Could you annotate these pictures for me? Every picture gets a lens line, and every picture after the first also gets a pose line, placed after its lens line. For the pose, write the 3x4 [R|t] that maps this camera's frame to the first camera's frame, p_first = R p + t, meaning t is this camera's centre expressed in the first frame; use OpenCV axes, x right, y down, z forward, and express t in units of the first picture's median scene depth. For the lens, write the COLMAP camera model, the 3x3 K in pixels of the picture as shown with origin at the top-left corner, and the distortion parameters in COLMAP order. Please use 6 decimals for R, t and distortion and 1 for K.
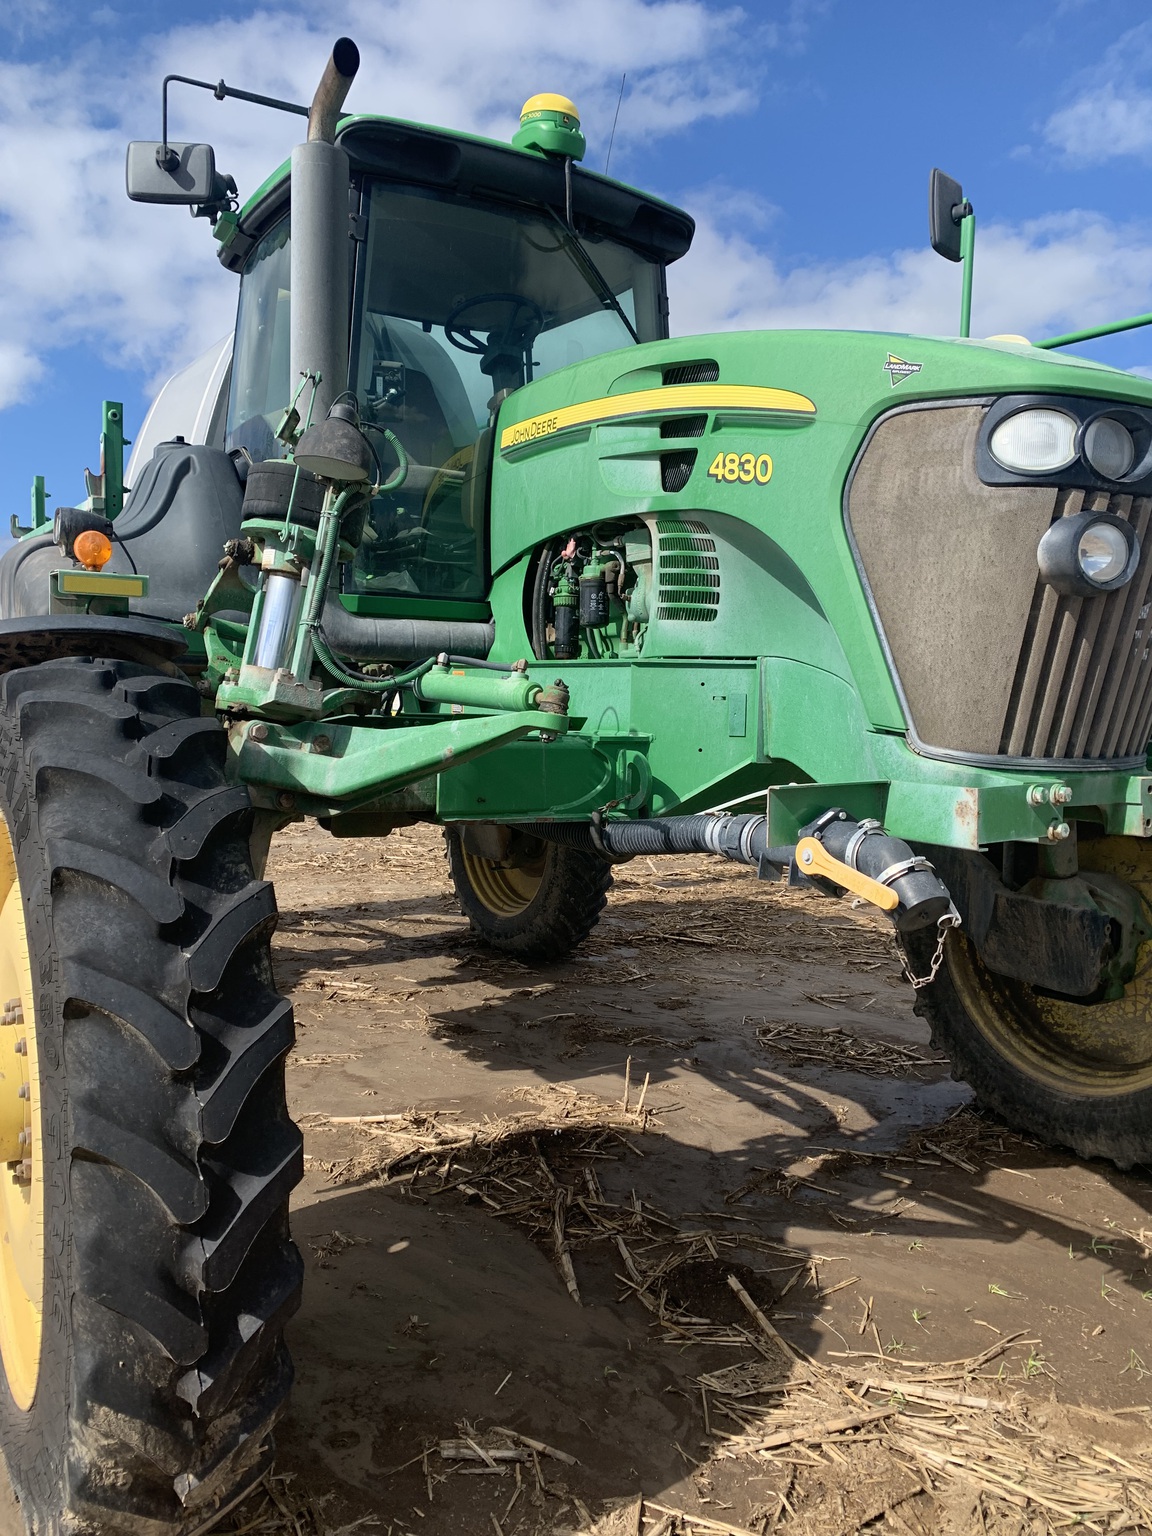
lens RADIAL K [[1192.3, 0, 622.6], [0, 1192.3, 770.2], [0, 0, 1]] dist [0.013714, -0.000963]
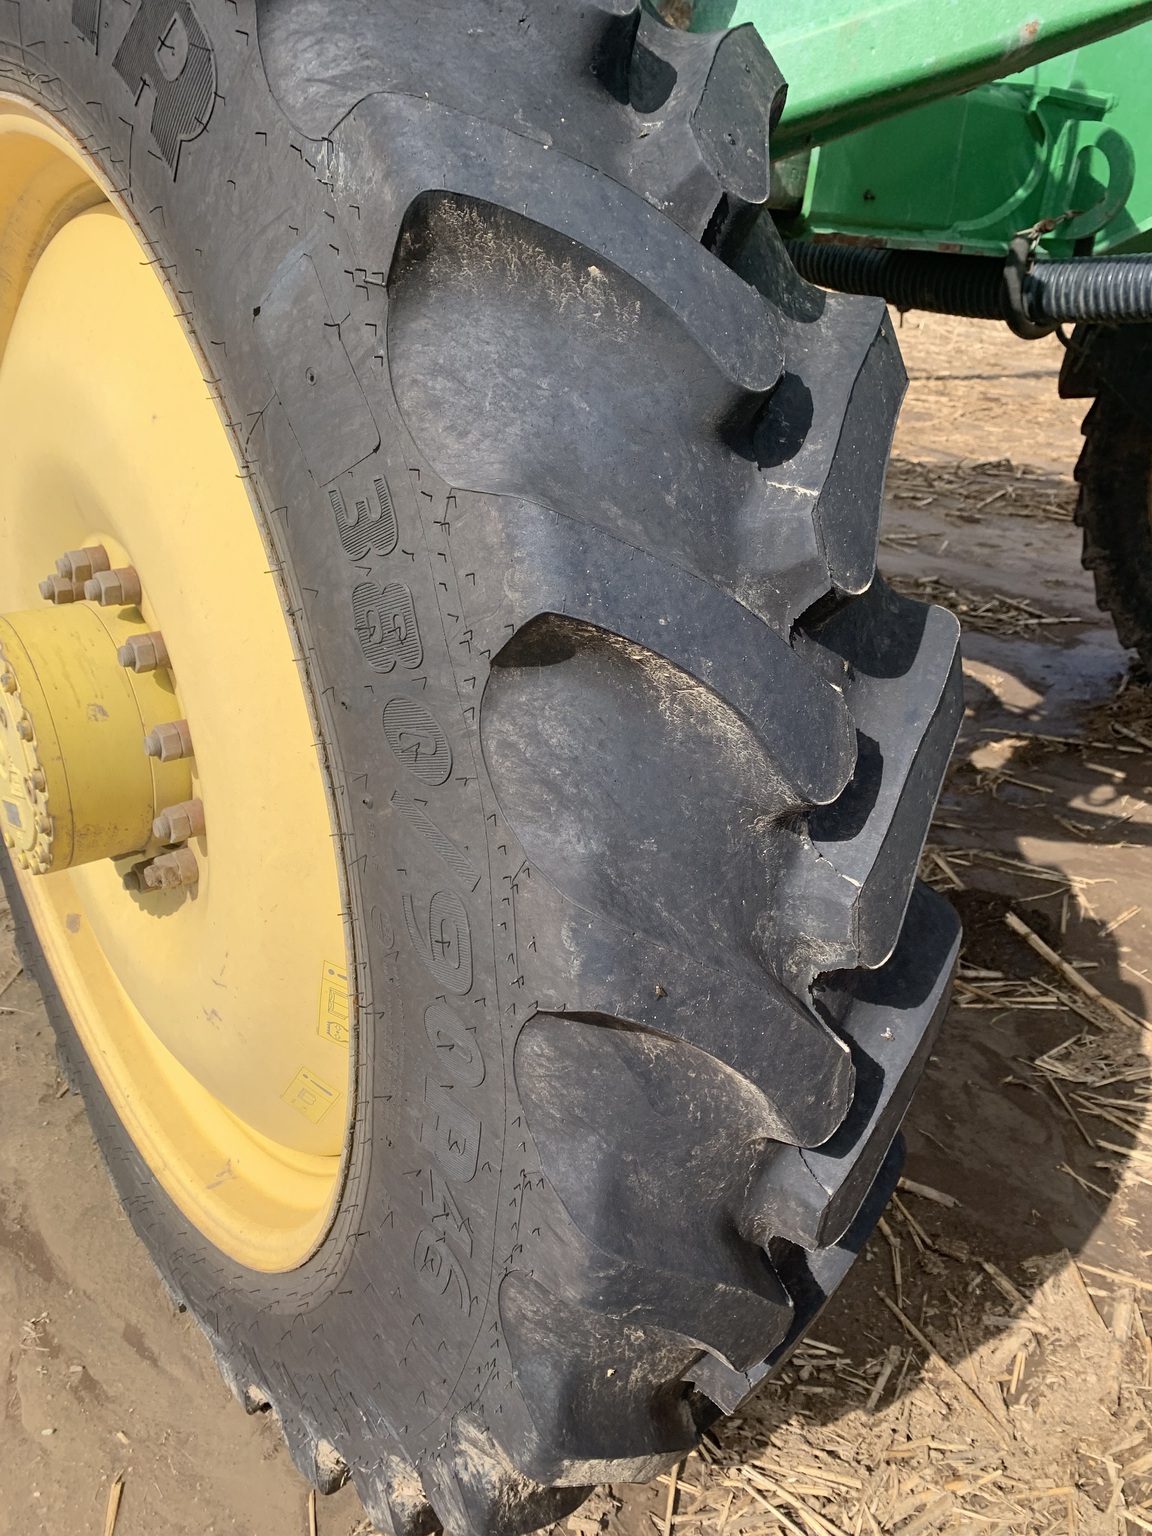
lens RADIAL K [[1192.3, 0, 622.6], [0, 1192.3, 770.2], [0, 0, 1]] dist [0.013714, -0.000963]
pose [[0.992524, 0.002766, 0.122014, -0.304248], [-0.049552, 0.922766, 0.382161, 0.065335], [-0.111534, -0.385351, 0.916005, 0.428900]]
